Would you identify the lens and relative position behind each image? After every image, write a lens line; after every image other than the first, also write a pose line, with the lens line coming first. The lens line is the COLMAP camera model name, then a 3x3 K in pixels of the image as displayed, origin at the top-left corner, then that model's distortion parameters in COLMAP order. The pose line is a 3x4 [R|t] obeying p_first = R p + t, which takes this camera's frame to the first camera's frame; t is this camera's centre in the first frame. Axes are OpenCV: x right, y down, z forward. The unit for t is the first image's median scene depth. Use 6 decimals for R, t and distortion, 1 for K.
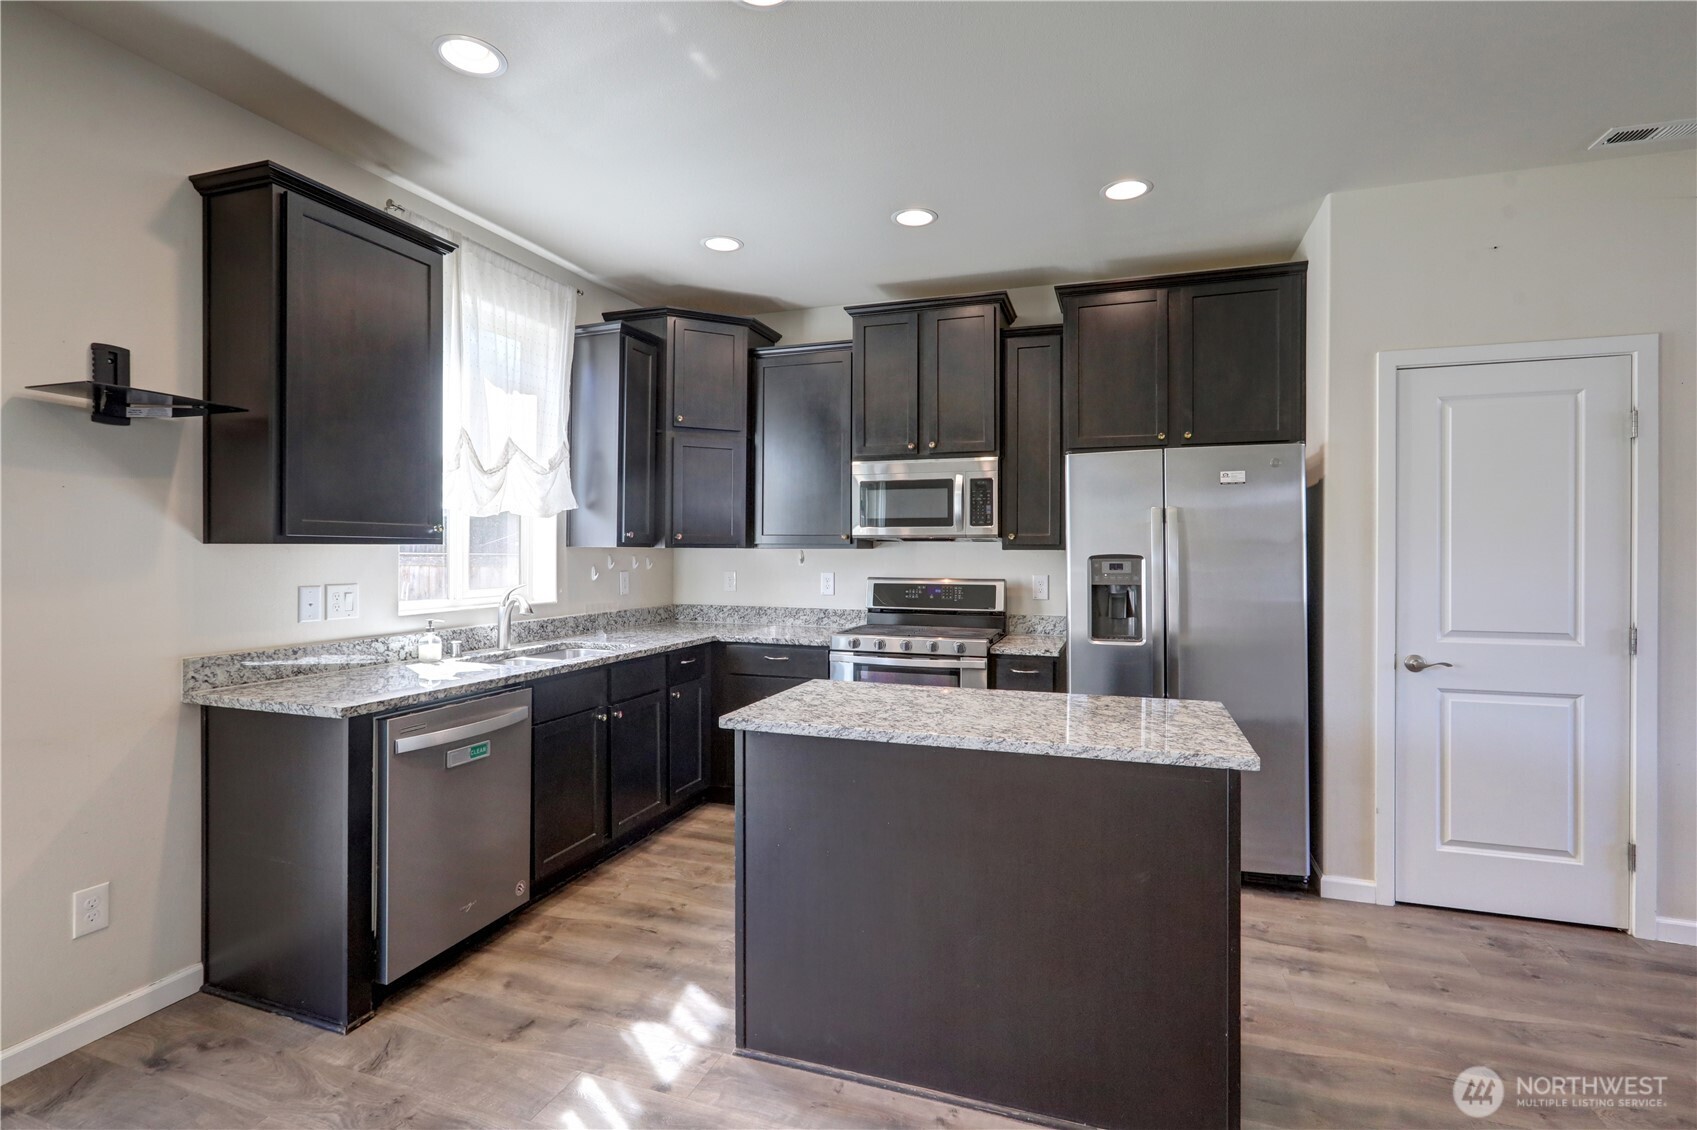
lens RADIAL K [[807.1, 0, 847.3], [0, 807.1, 558.2], [0, 0, 1]] dist [0.002496, 0.000761]
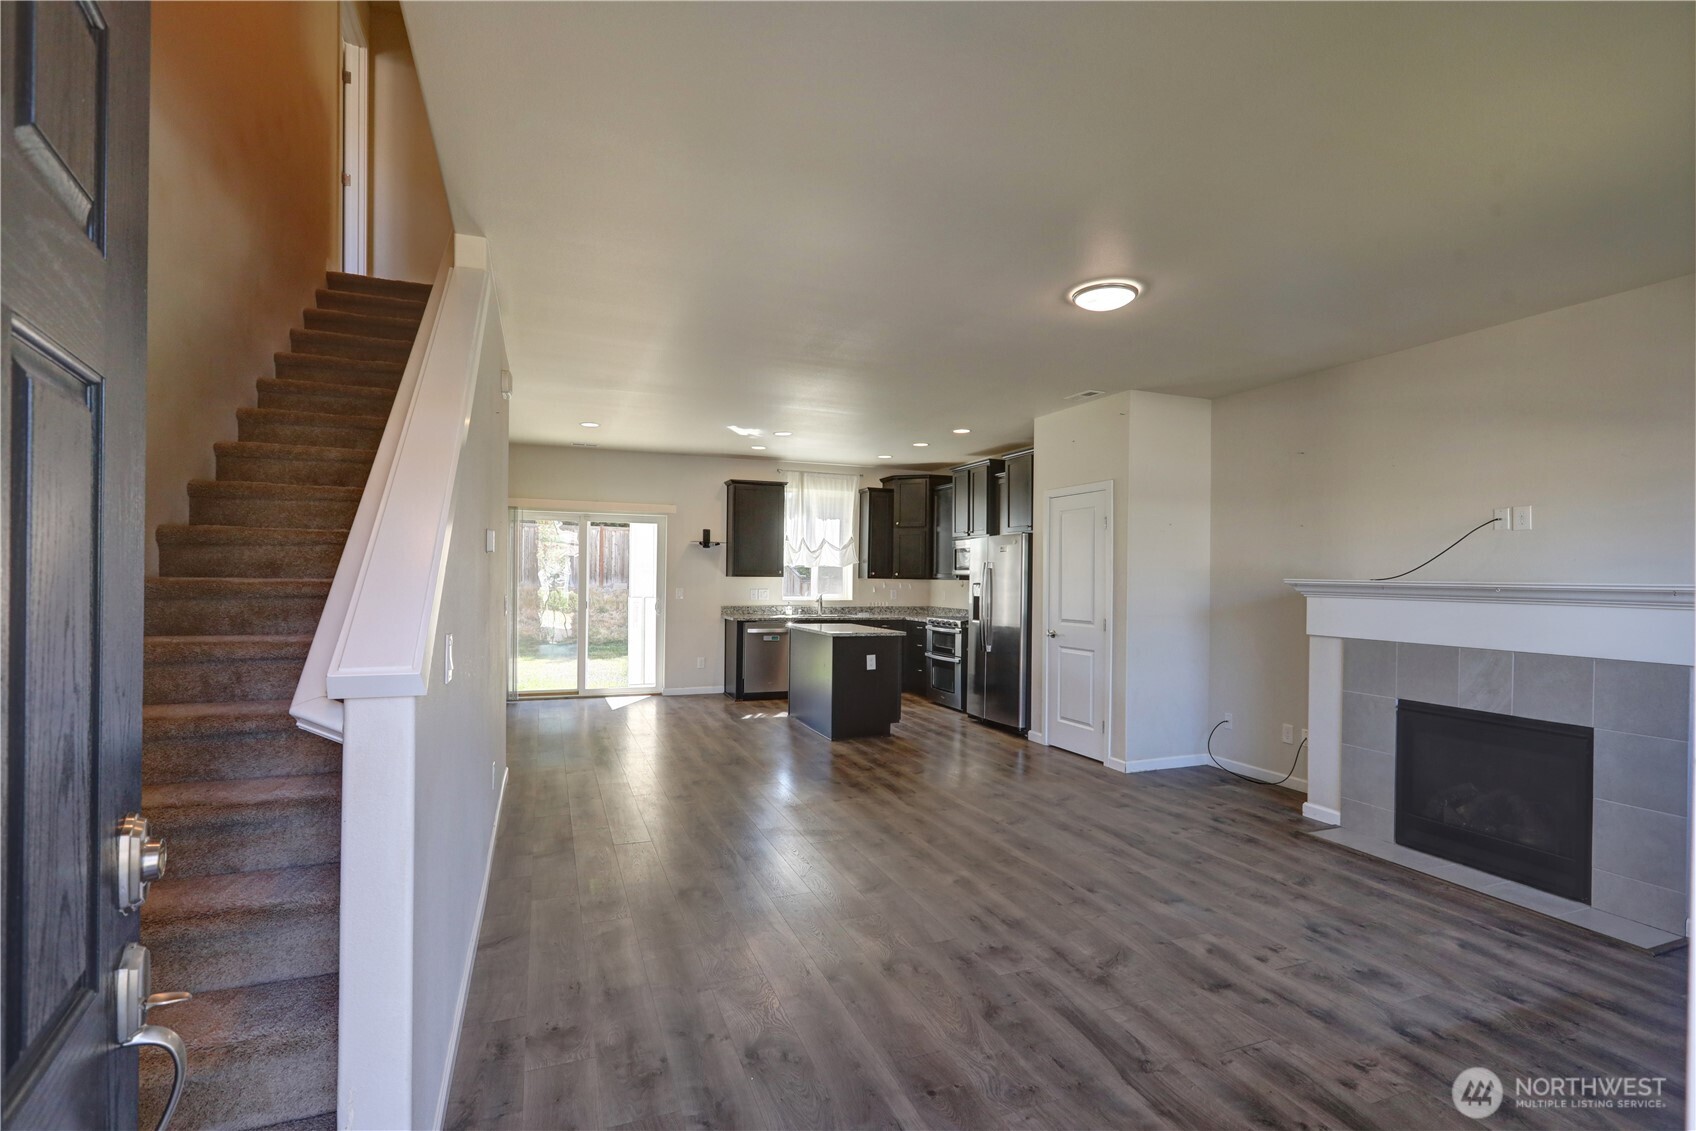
lens RADIAL K [[774.1, 0, 853.3], [0, 774.1, 582.8], [0, 0, 1]] dist [0.003442, 0.000884]
pose [[0.649297, 0.009033, -0.760481, 2.310614], [-0.018606, 0.999819, -0.004010, 0.014368], [0.760307, 0.016754, 0.649348, -0.895111]]
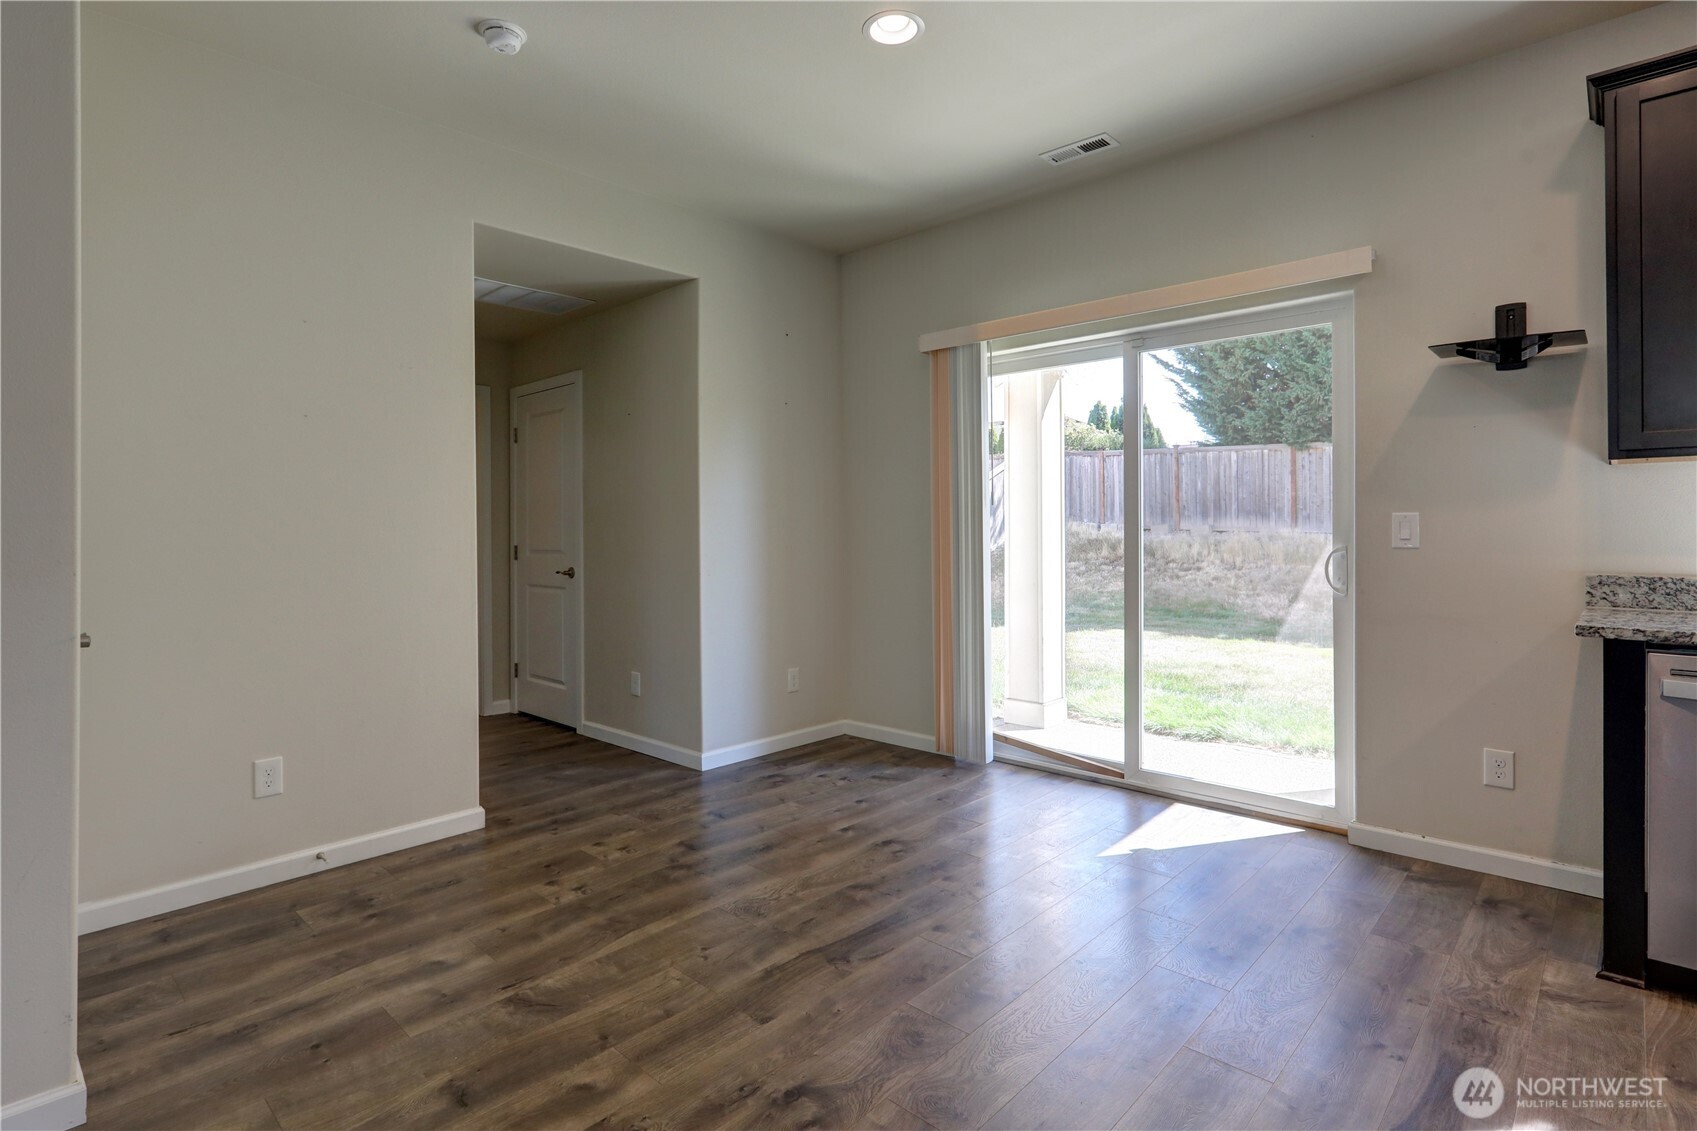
lens RADIAL K [[841.4, 0, 808.3], [0, 841.4, 539.8], [0, 0, 1]] dist [-0.049527, 0.024113]
pose [[-0.435638, 0.010873, -0.900056, 0.562530], [-0.003949, 0.999894, 0.013991, 0.064368], [0.900114, 0.009649, -0.435549, 0.522609]]
